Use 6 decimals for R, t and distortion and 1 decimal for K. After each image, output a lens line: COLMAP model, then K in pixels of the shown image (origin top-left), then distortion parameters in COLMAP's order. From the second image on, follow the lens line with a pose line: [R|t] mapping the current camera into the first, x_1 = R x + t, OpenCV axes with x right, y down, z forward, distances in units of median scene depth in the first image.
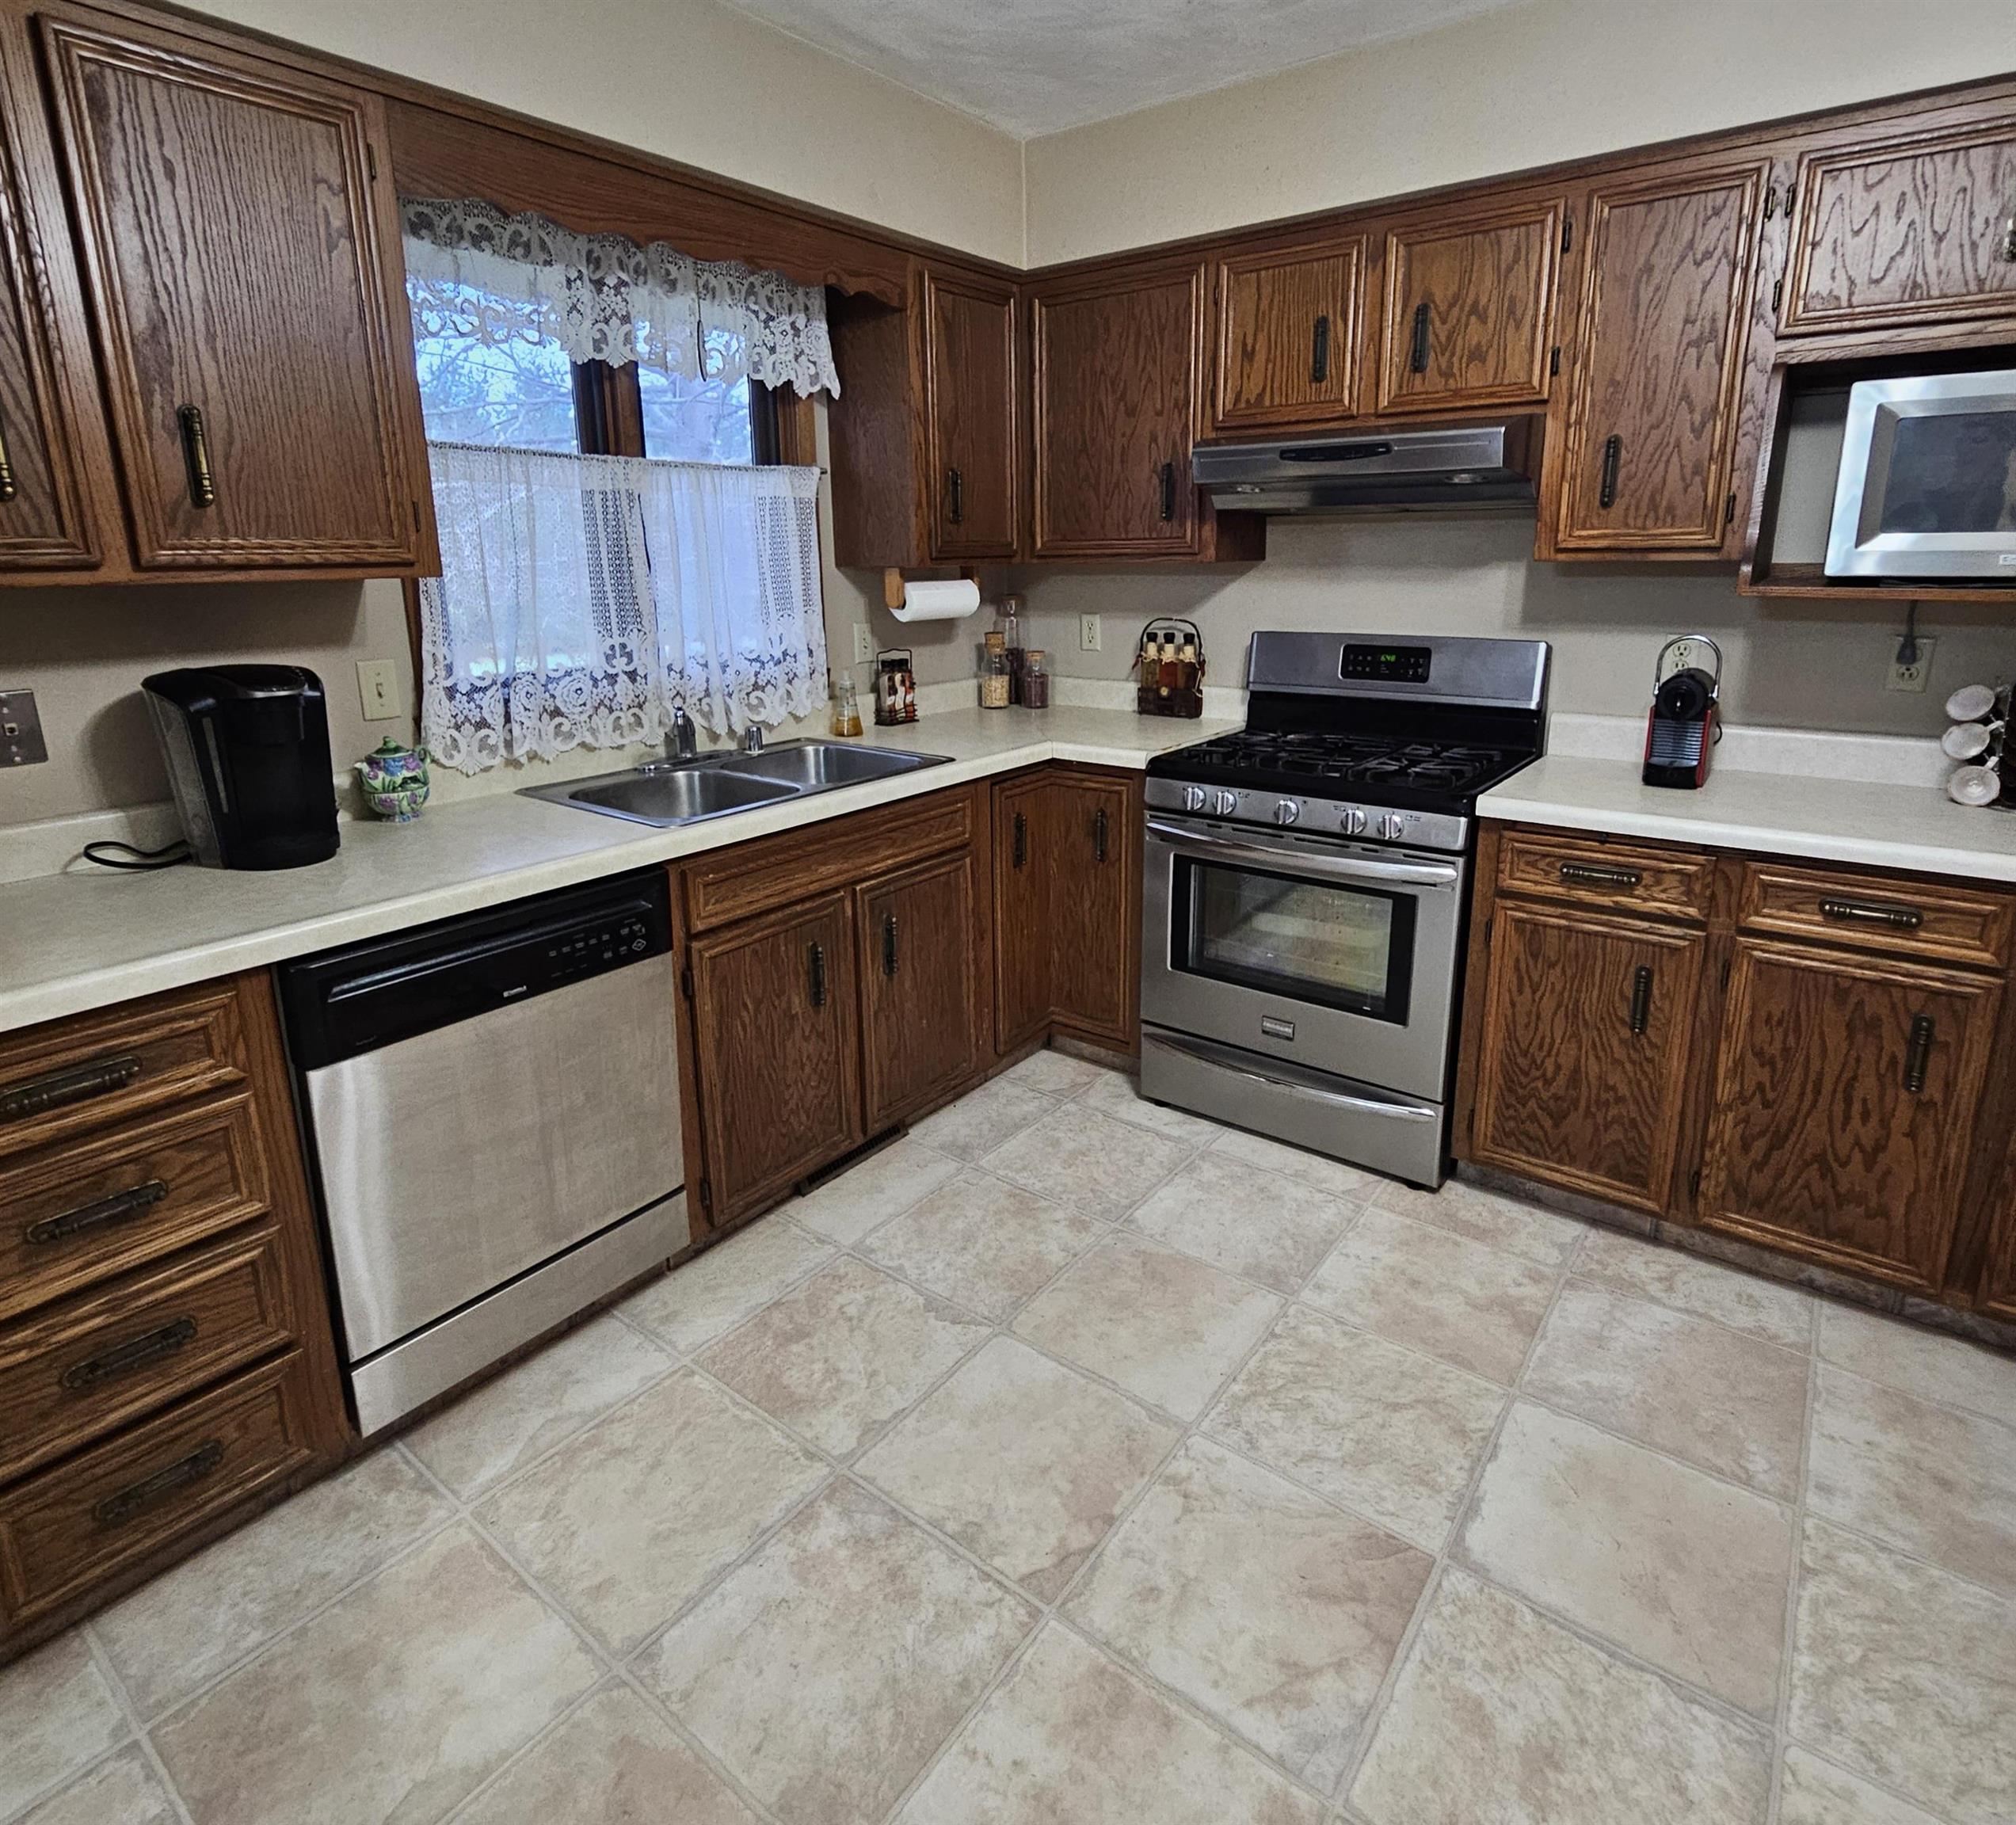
lens RADIAL K [[1103.3, 0, 1023.1], [0, 1103.3, 806.3], [0, 0, 1]] dist [0.001712, -0.000515]
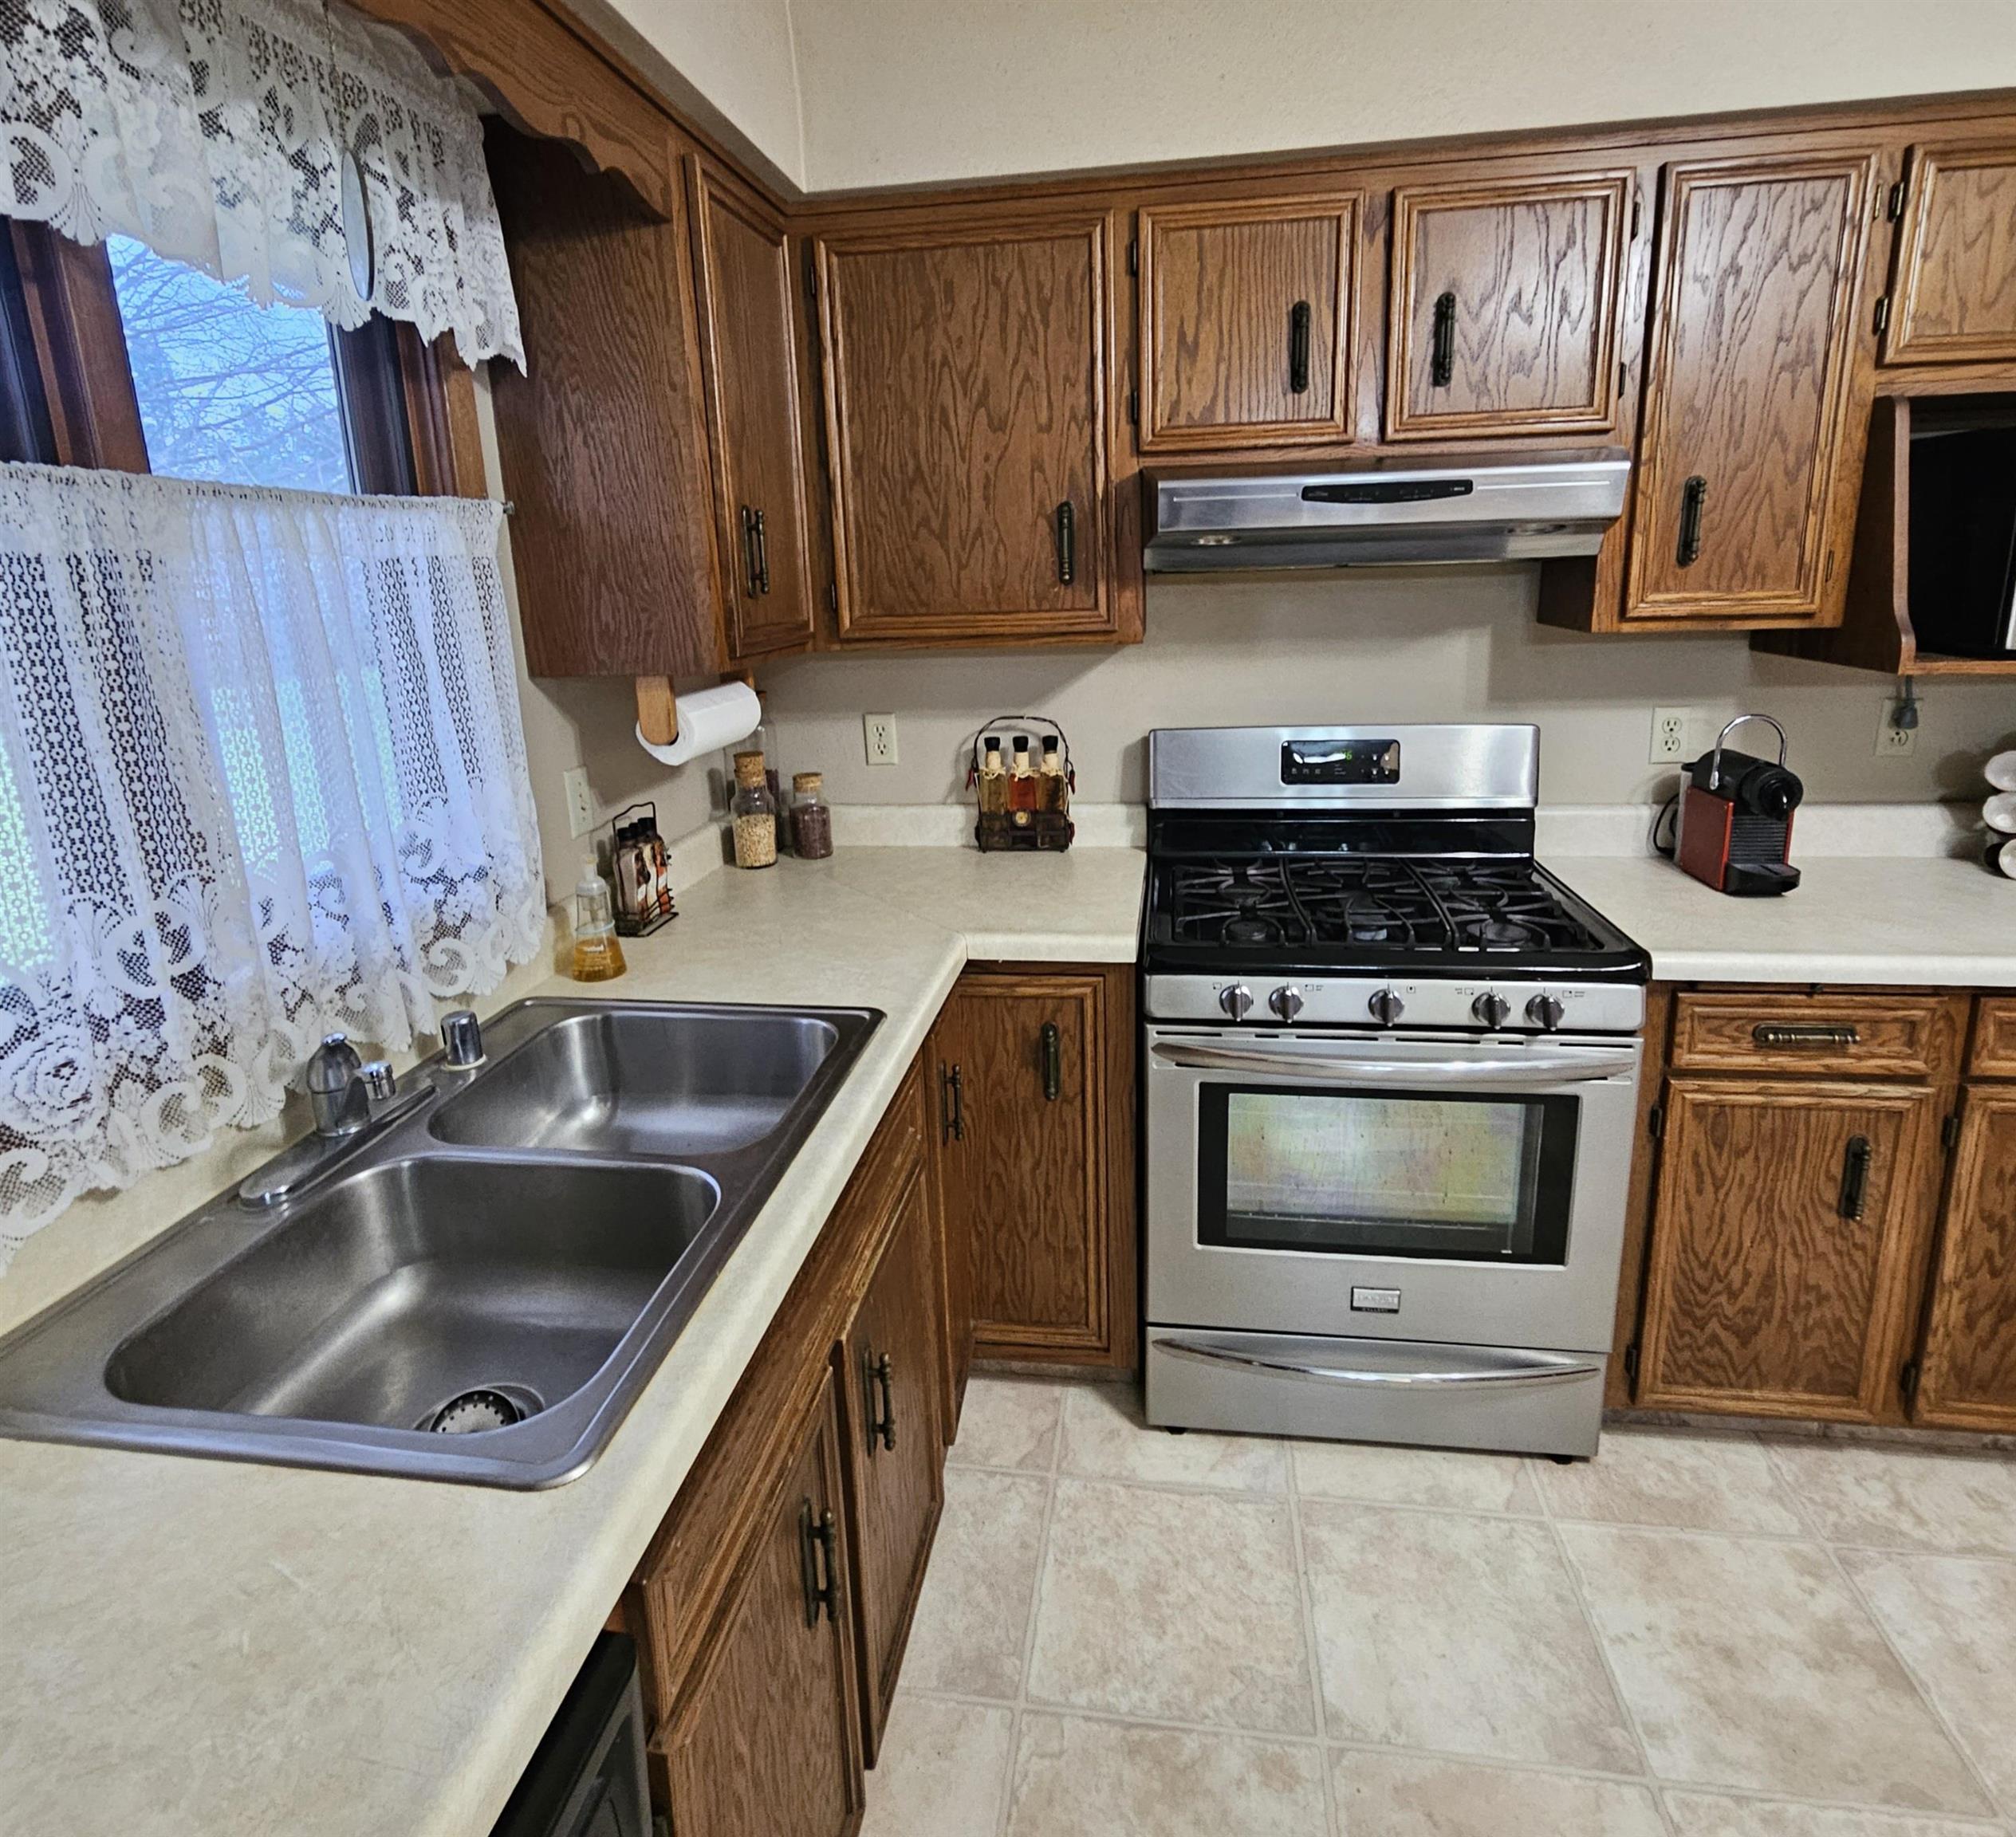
lens RADIAL K [[1103.3, 0, 1023.0], [0, 1103.3, 821.3], [0, 0, 1]] dist [0.001712, -0.000515]
pose [[0.876949, -0.121871, 0.464875, -0.278204], [0.129069, 0.991499, 0.016452, -0.154854], [-0.462928, 0.045574, 0.885223, 0.497820]]
